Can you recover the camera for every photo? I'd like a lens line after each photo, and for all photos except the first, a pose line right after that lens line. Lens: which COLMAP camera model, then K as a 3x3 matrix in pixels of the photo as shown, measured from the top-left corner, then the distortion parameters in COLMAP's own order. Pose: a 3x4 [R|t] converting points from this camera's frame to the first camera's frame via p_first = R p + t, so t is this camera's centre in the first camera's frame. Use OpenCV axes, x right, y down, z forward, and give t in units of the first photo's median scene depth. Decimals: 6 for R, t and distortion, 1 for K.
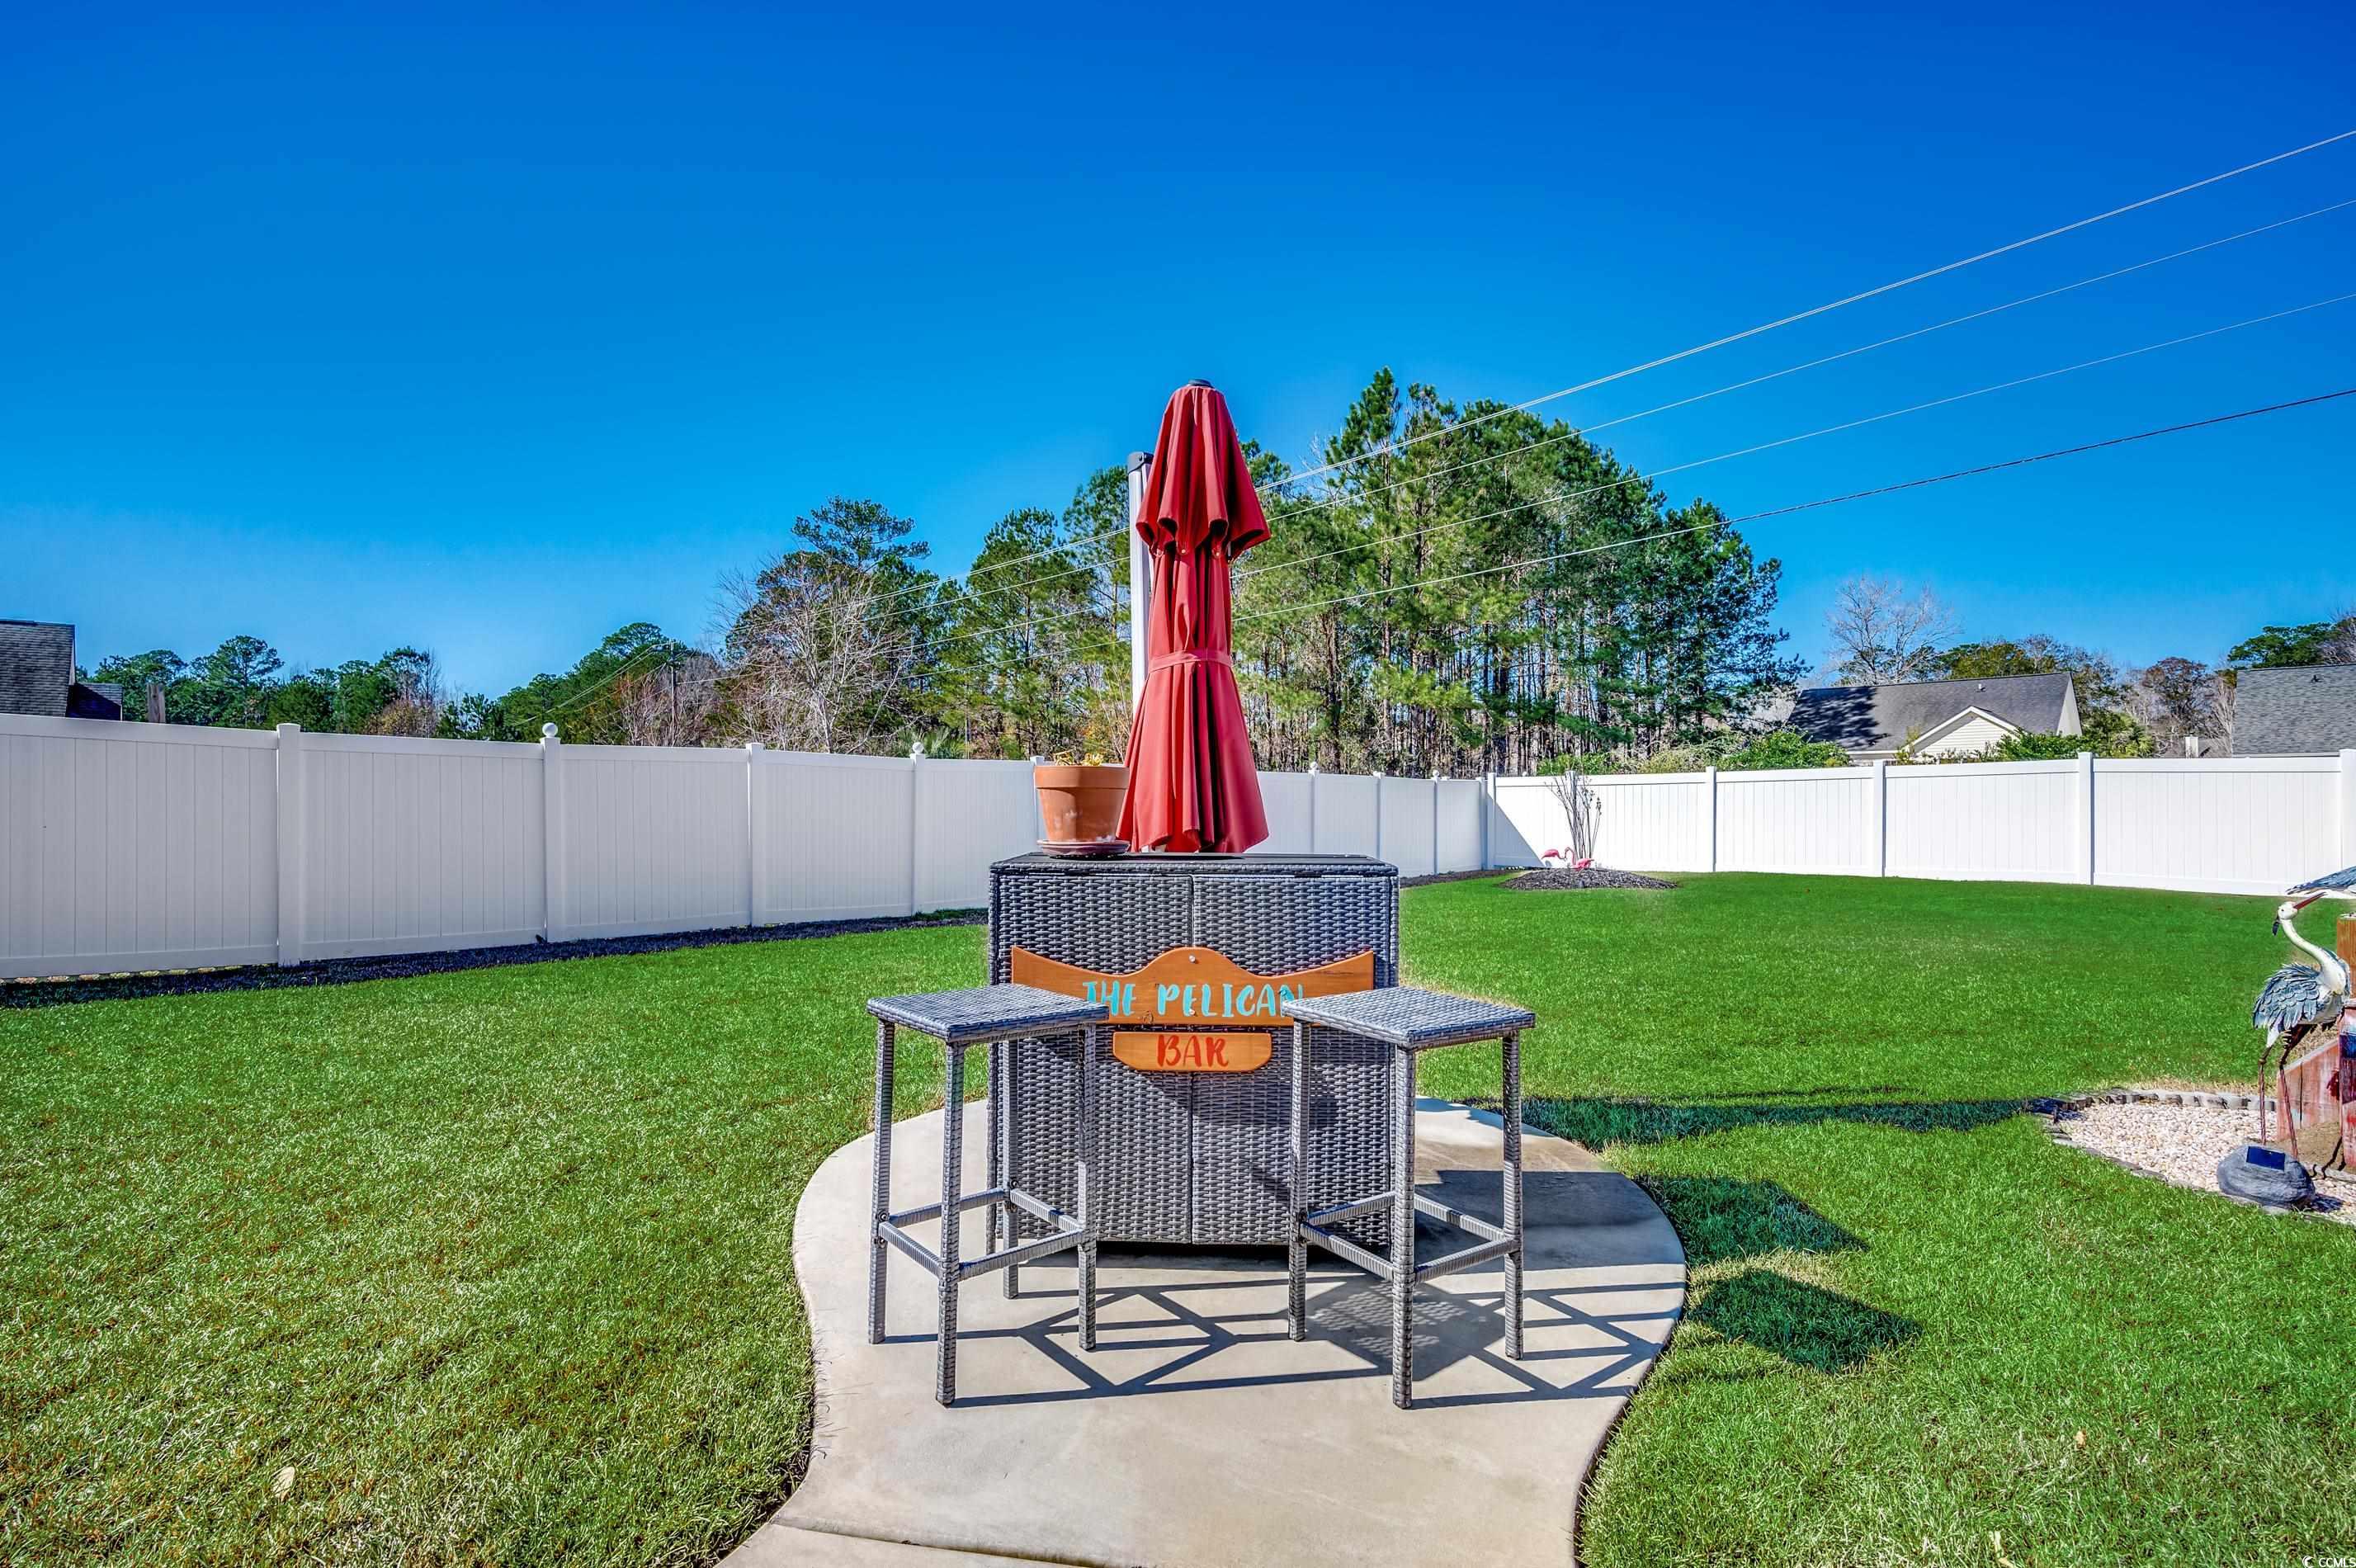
lens RADIAL K [[1044.0, 0, 1178.3], [0, 1044.0, 773.4], [0, 0, 1]] dist [-0.000443, 0.000077]
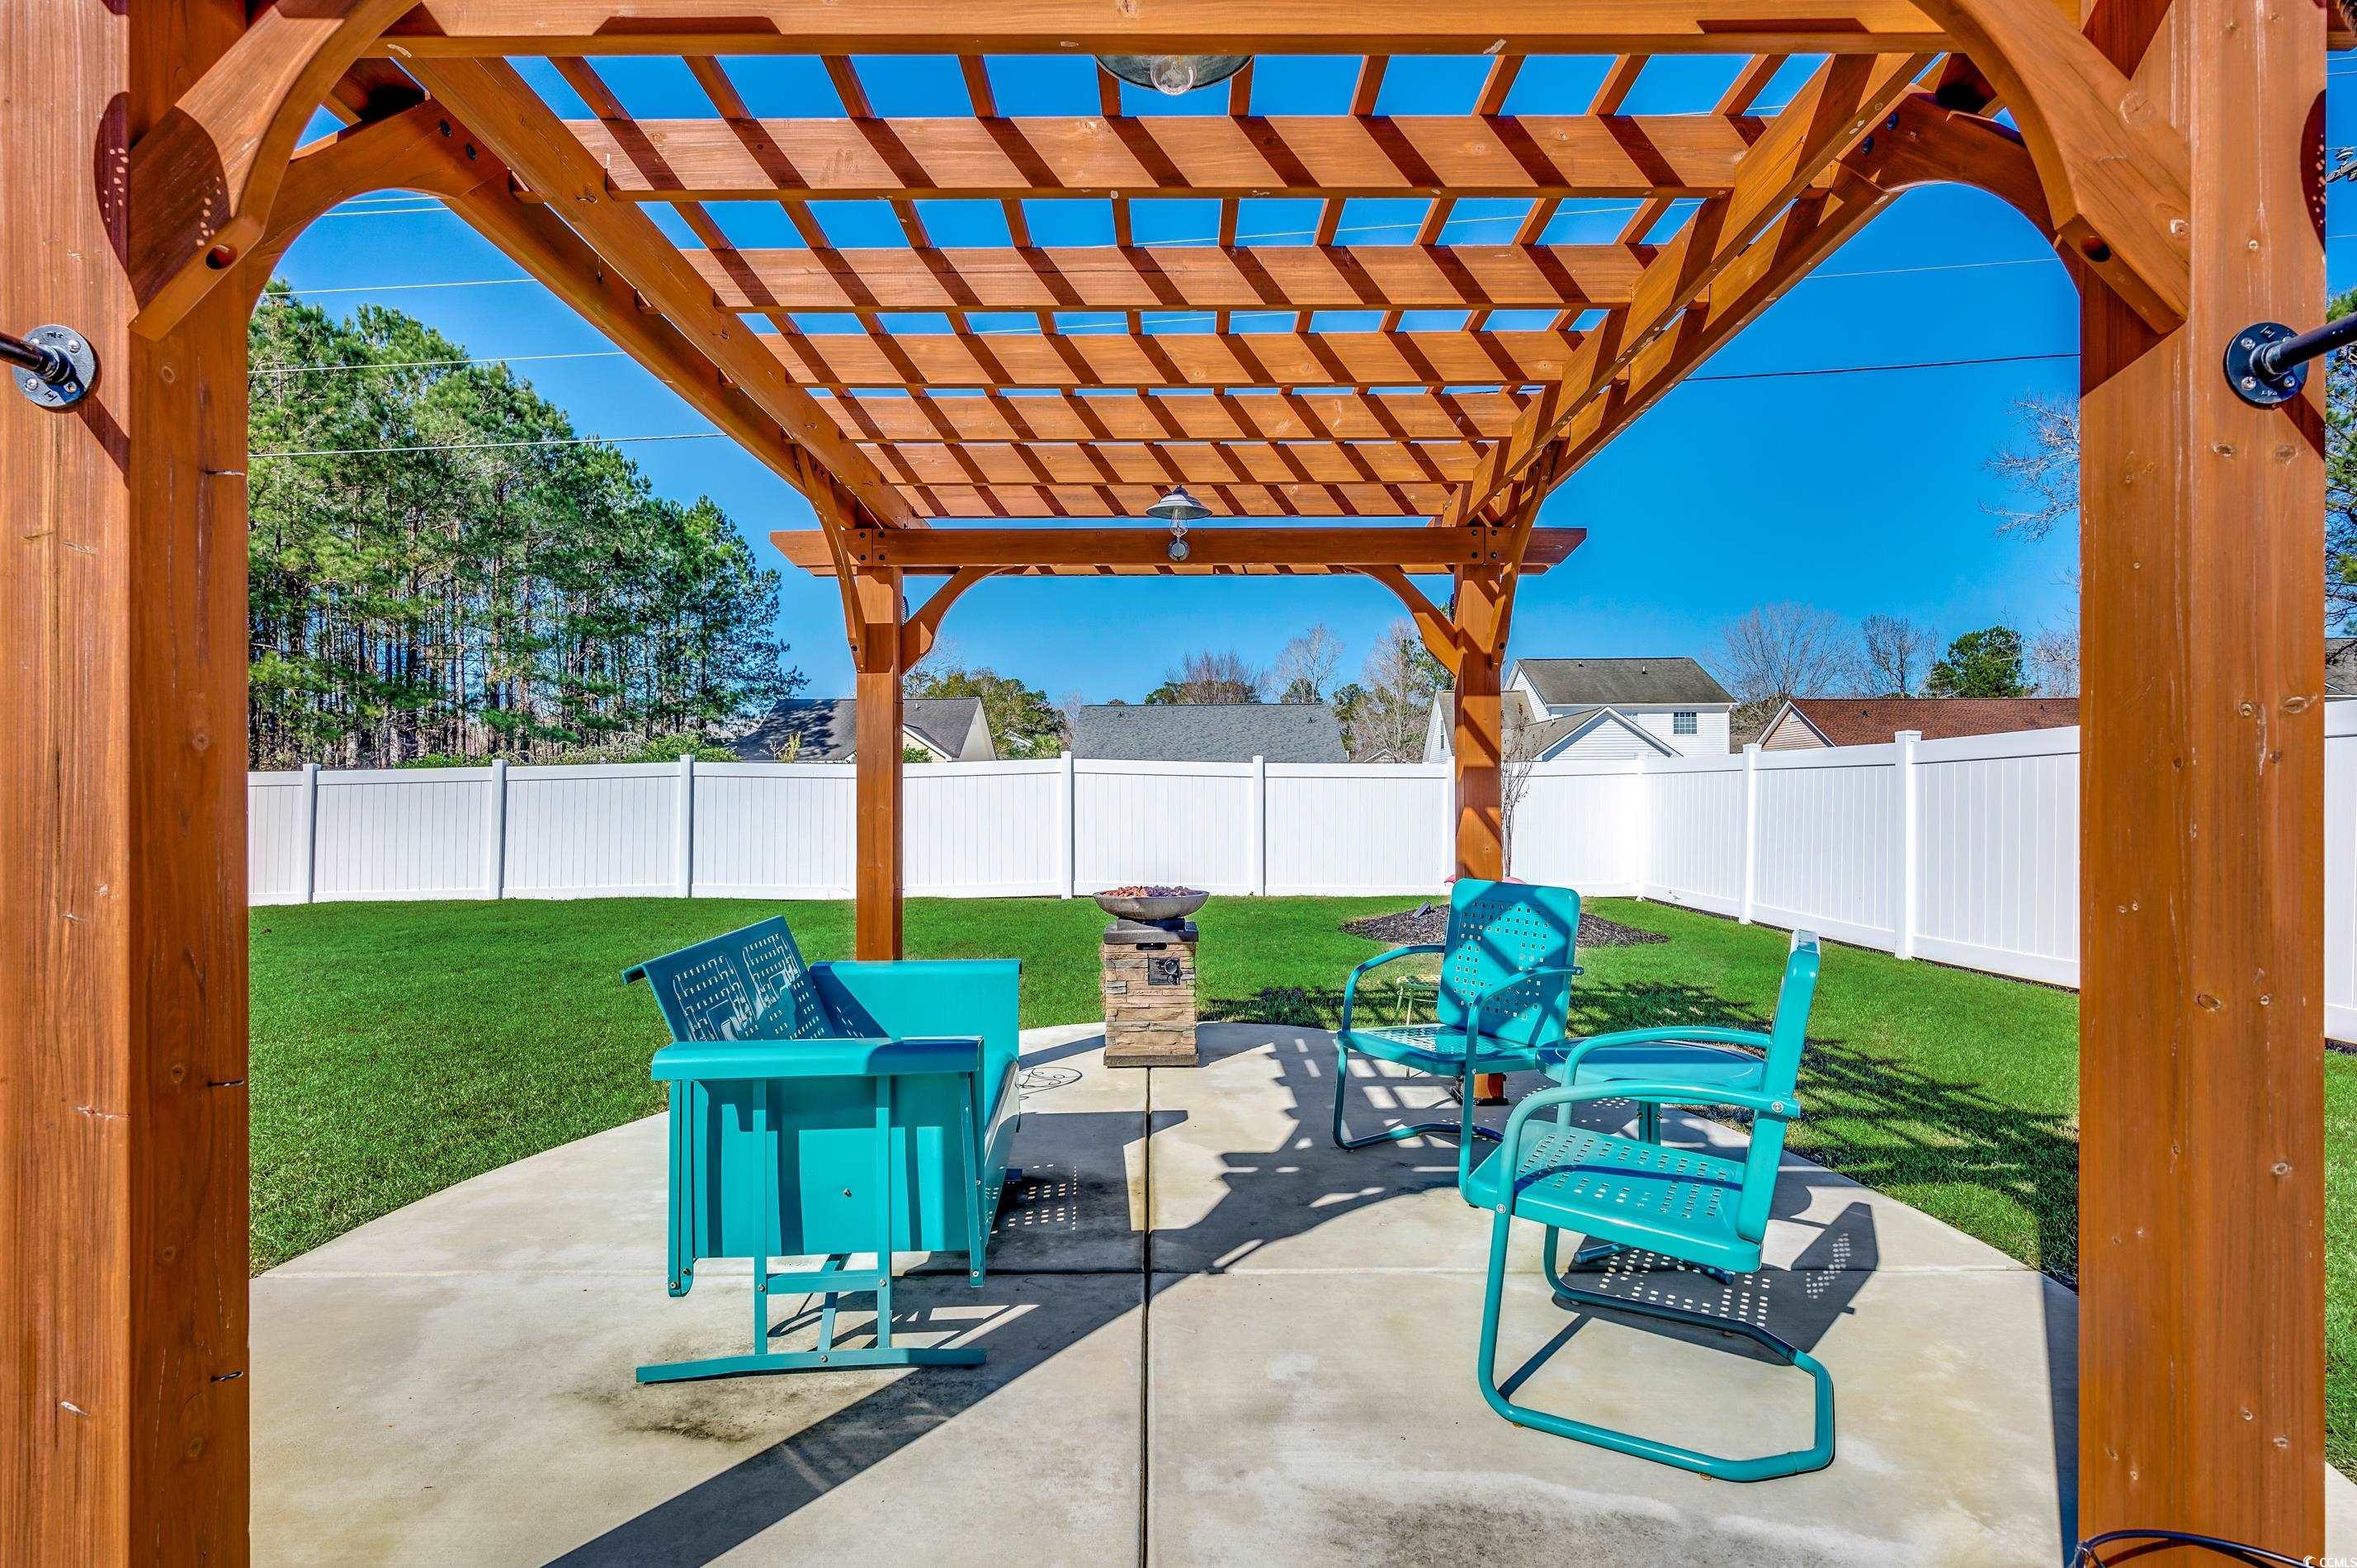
lens RADIAL K [[1044.4, 0, 1187.9], [0, 1044.4, 792.8], [0, 0, 1]] dist [-0.000443, 0.000077]
pose [[0.696426, 0.002532, 0.717624, 0.147075], [-0.008998, 0.999946, 0.005204, 0.002297], [-0.717572, -0.010082, 0.696412, 0.004303]]
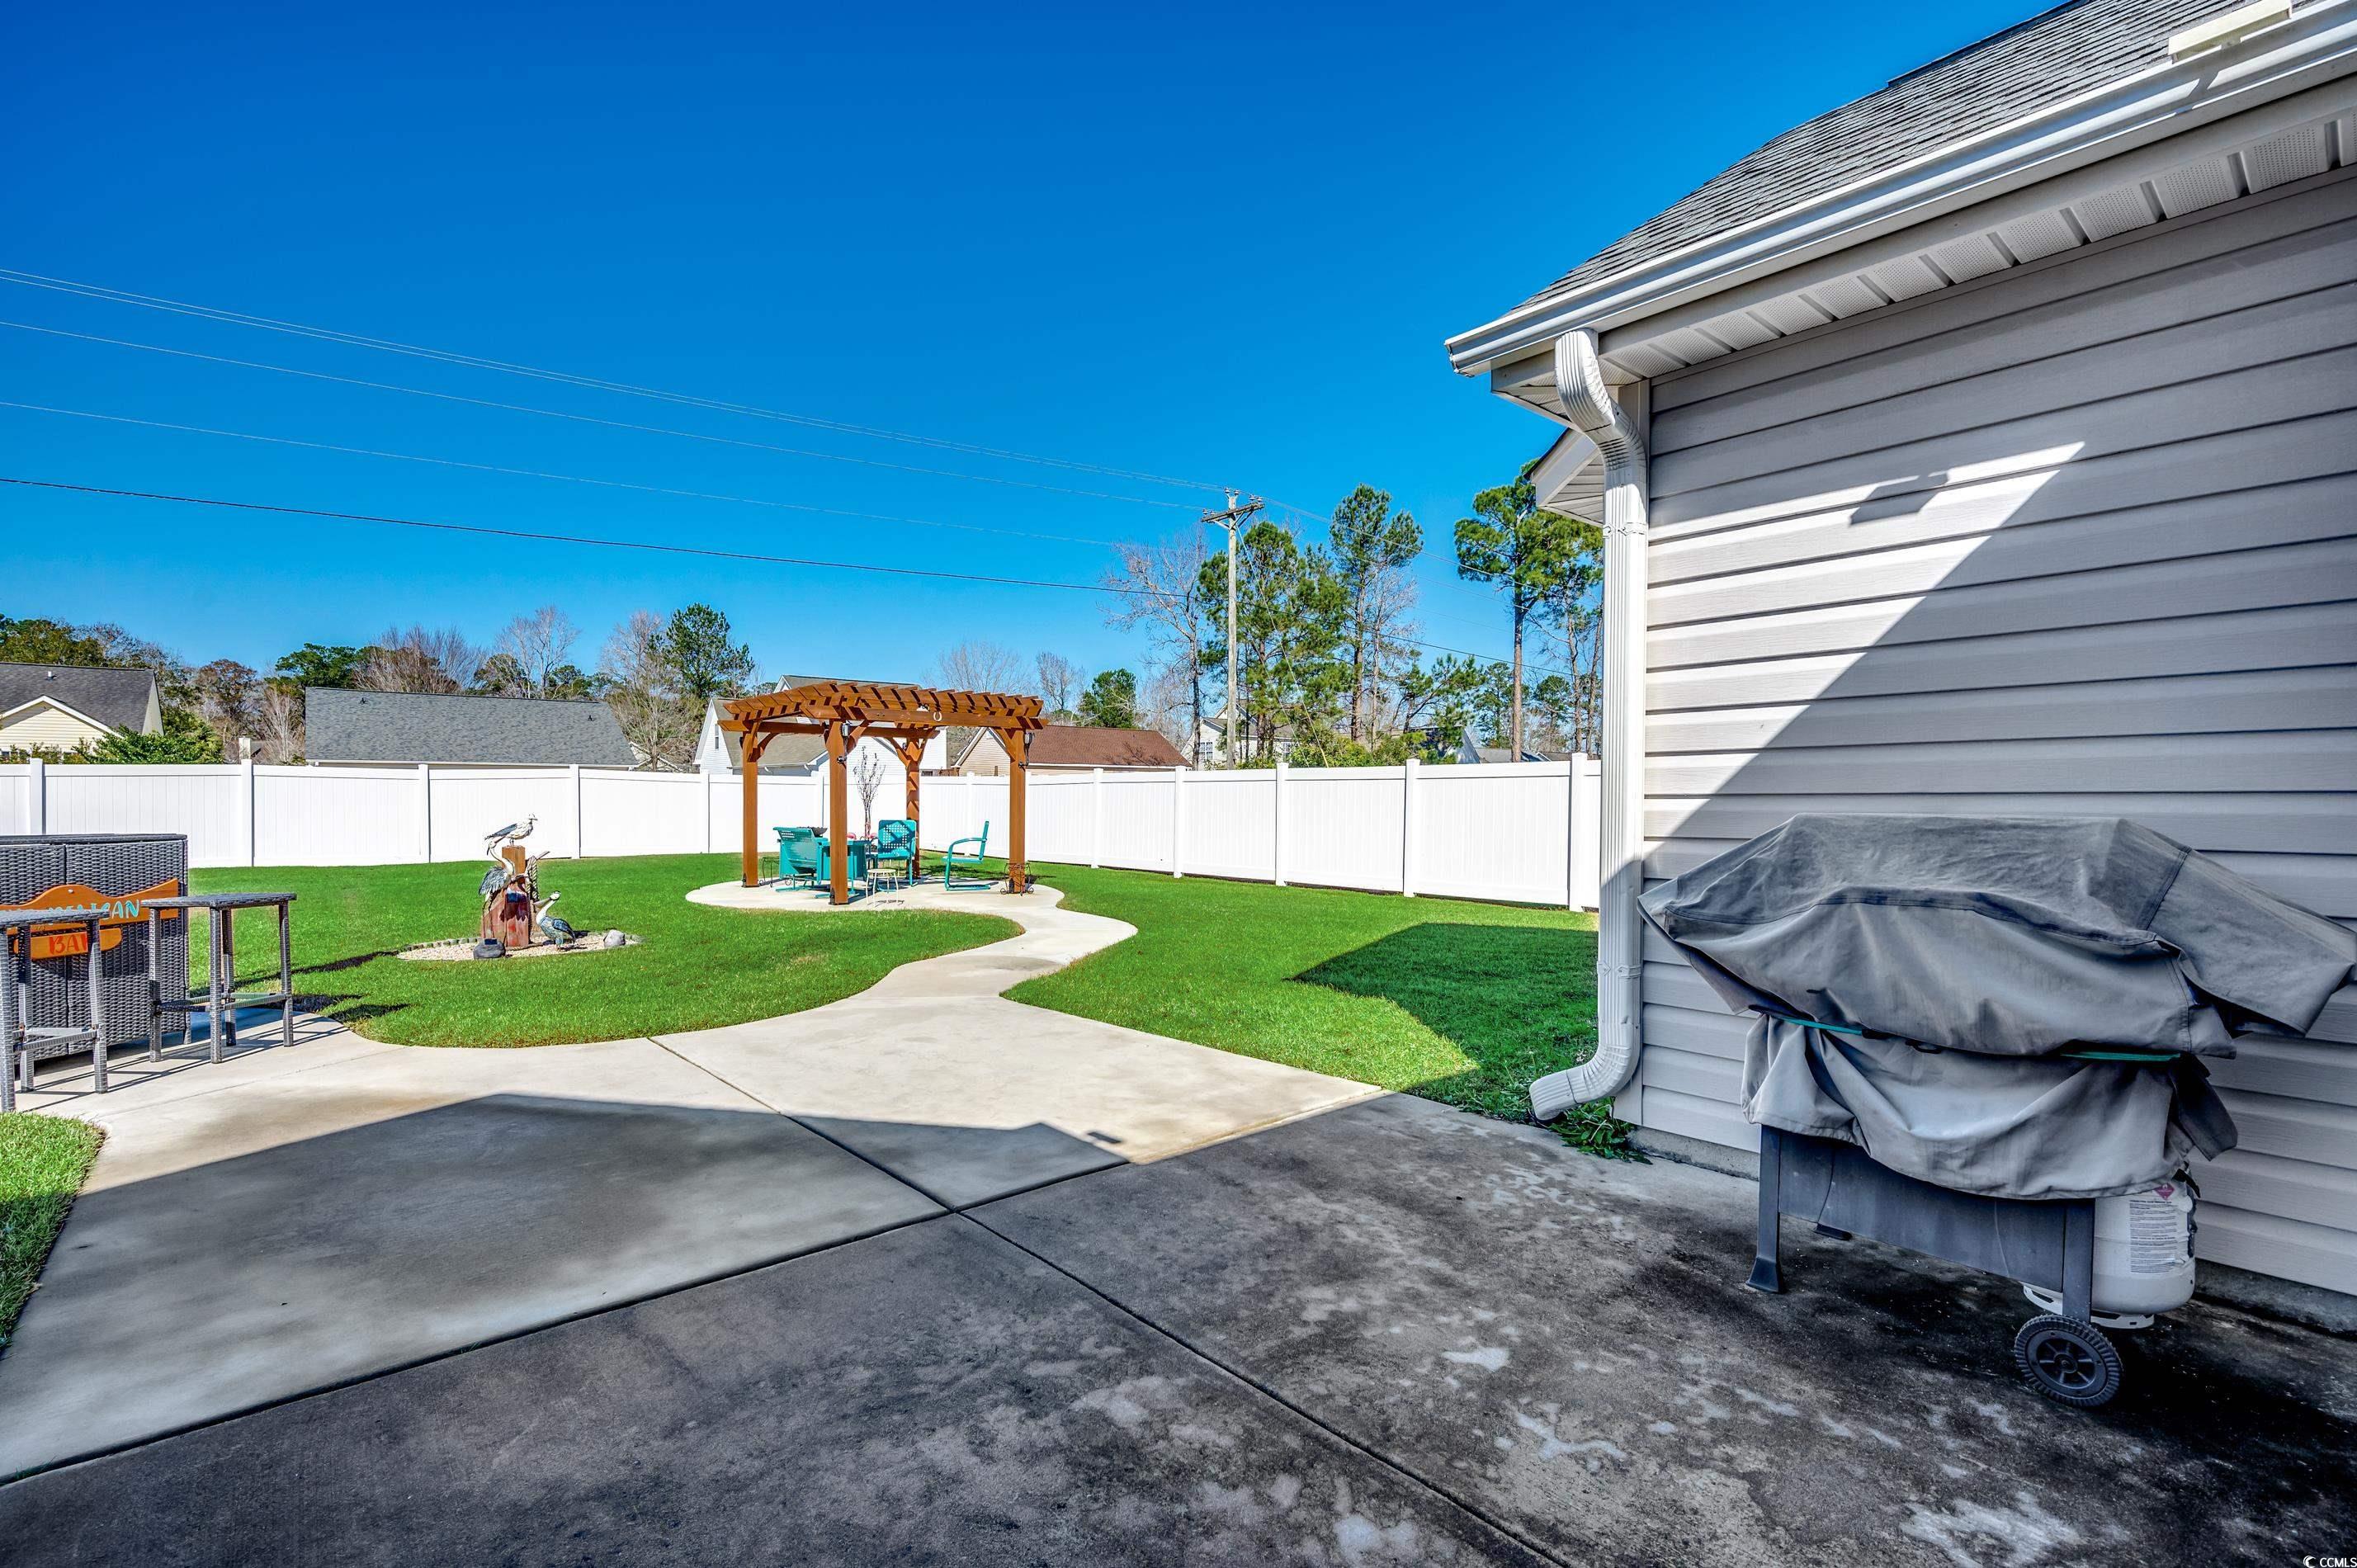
lens RADIAL K [[1044.4, 0, 1182.7], [0, 1044.4, 825.9], [0, 0, 1]] dist [-0.000443, 0.000077]
pose [[0.061901, -0.030101, 0.997628, -0.086853], [-0.022565, 0.999247, 0.031549, -0.000738], [-0.997827, -0.024464, 0.061176, -0.055050]]
